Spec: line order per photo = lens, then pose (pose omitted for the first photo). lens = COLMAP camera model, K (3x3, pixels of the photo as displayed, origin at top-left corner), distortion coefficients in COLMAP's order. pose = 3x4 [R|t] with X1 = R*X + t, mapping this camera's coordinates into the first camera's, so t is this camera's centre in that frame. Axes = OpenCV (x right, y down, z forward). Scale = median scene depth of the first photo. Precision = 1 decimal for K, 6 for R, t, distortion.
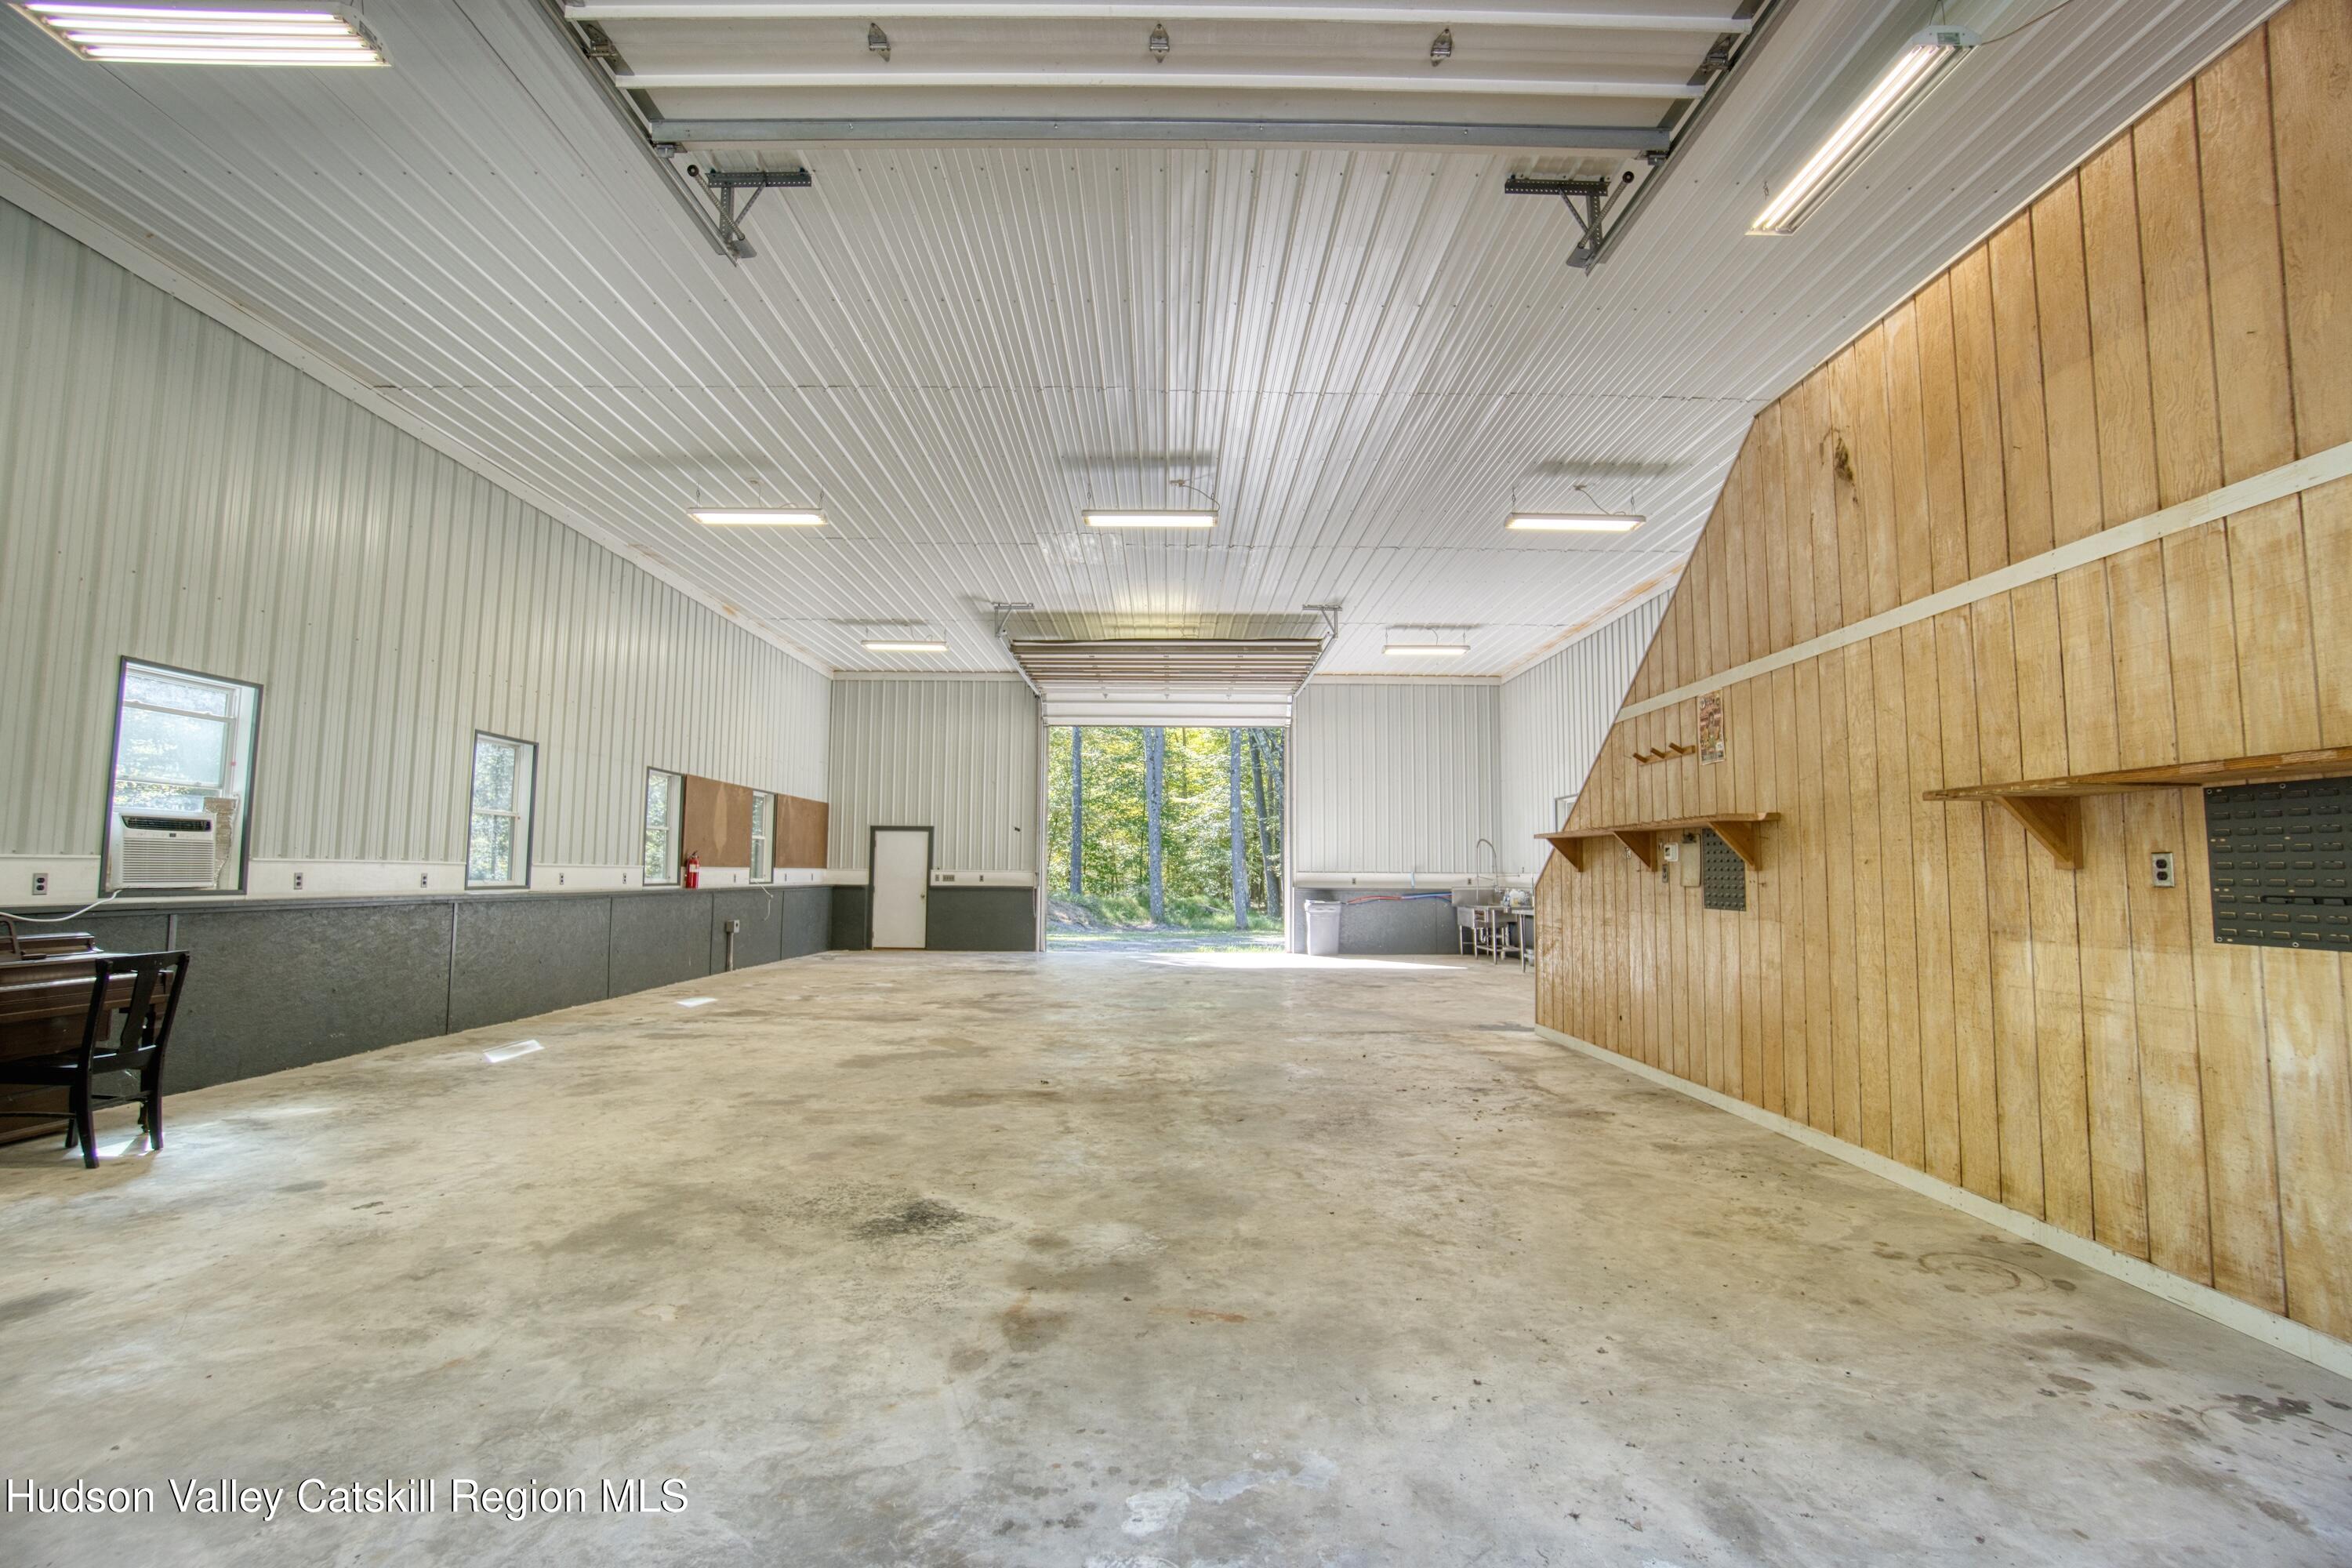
lens RADIAL K [[1038.1, 0, 1174.3], [0, 1038.1, 793.3], [0, 0, 1]] dist [-0.065489, 0.023315]
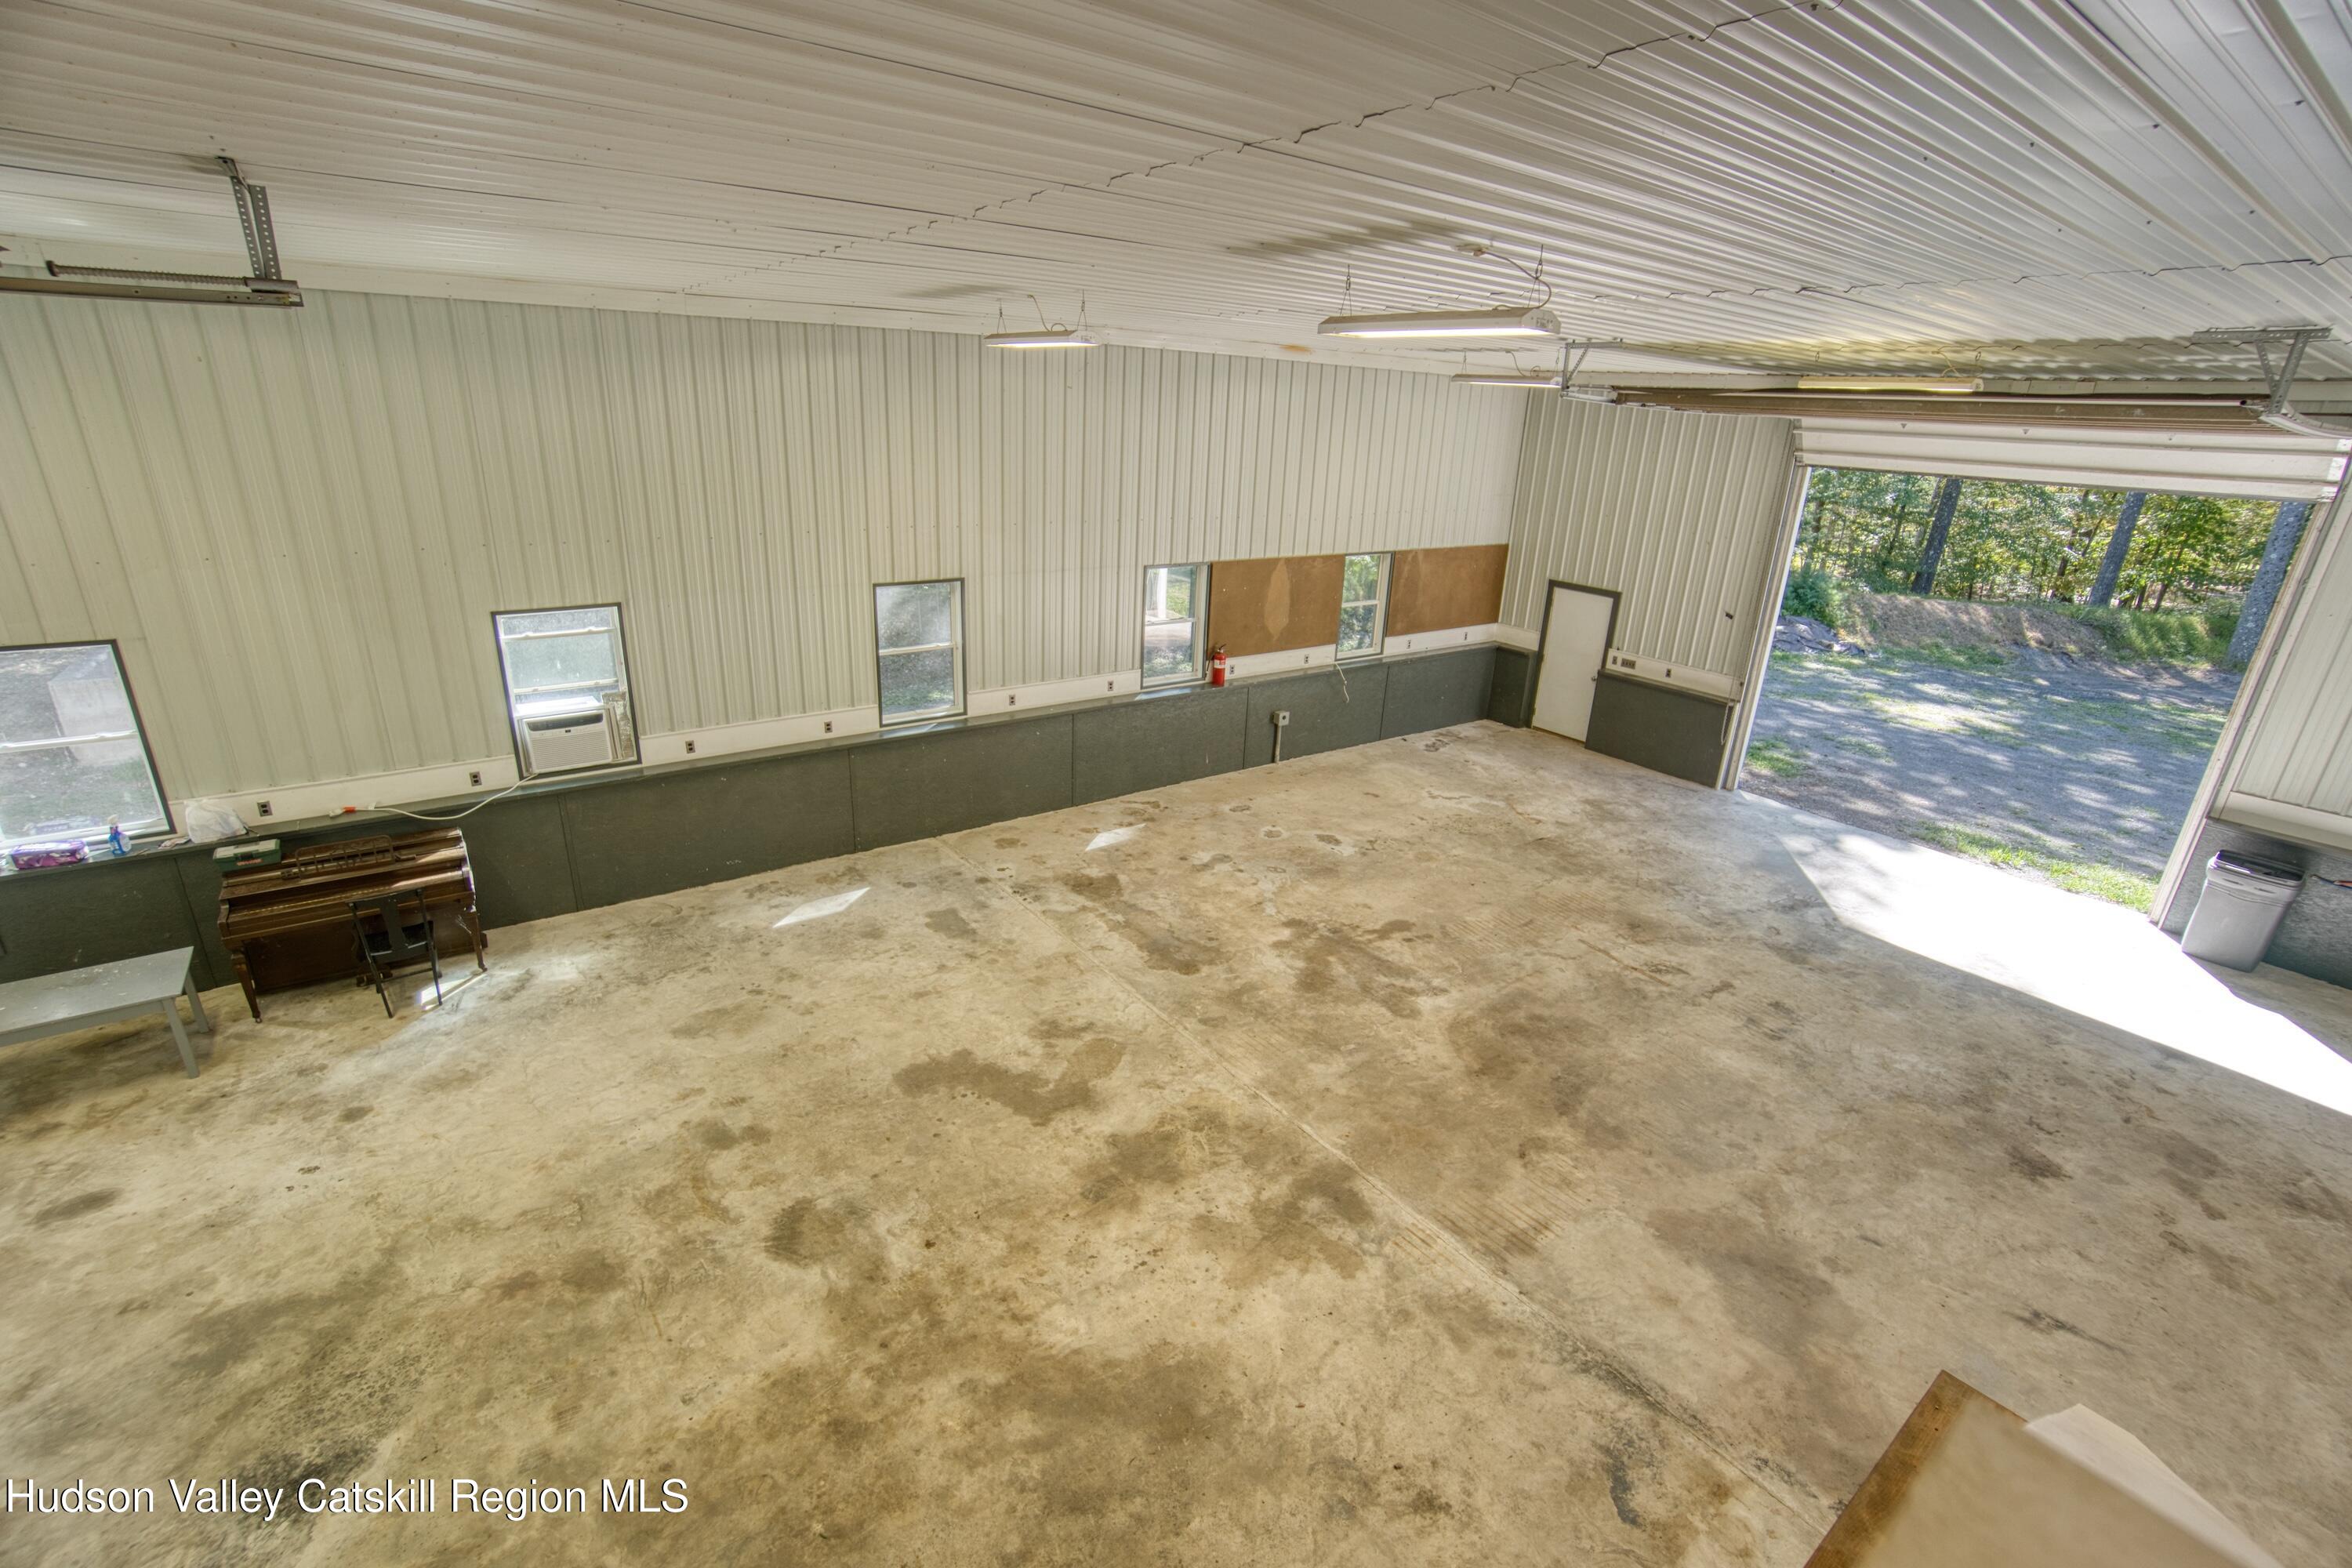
lens RADIAL K [[1038.1, 0, 1174.3], [0, 1038.1, 793.3], [0, 0, 1]] dist [-0.065489, 0.023315]
pose [[0.592296, 0.296933, -0.749010, 0.246758], [0.024615, 0.922513, 0.385181, -0.178752], [0.805344, -0.246578, 0.539092, 0.408746]]
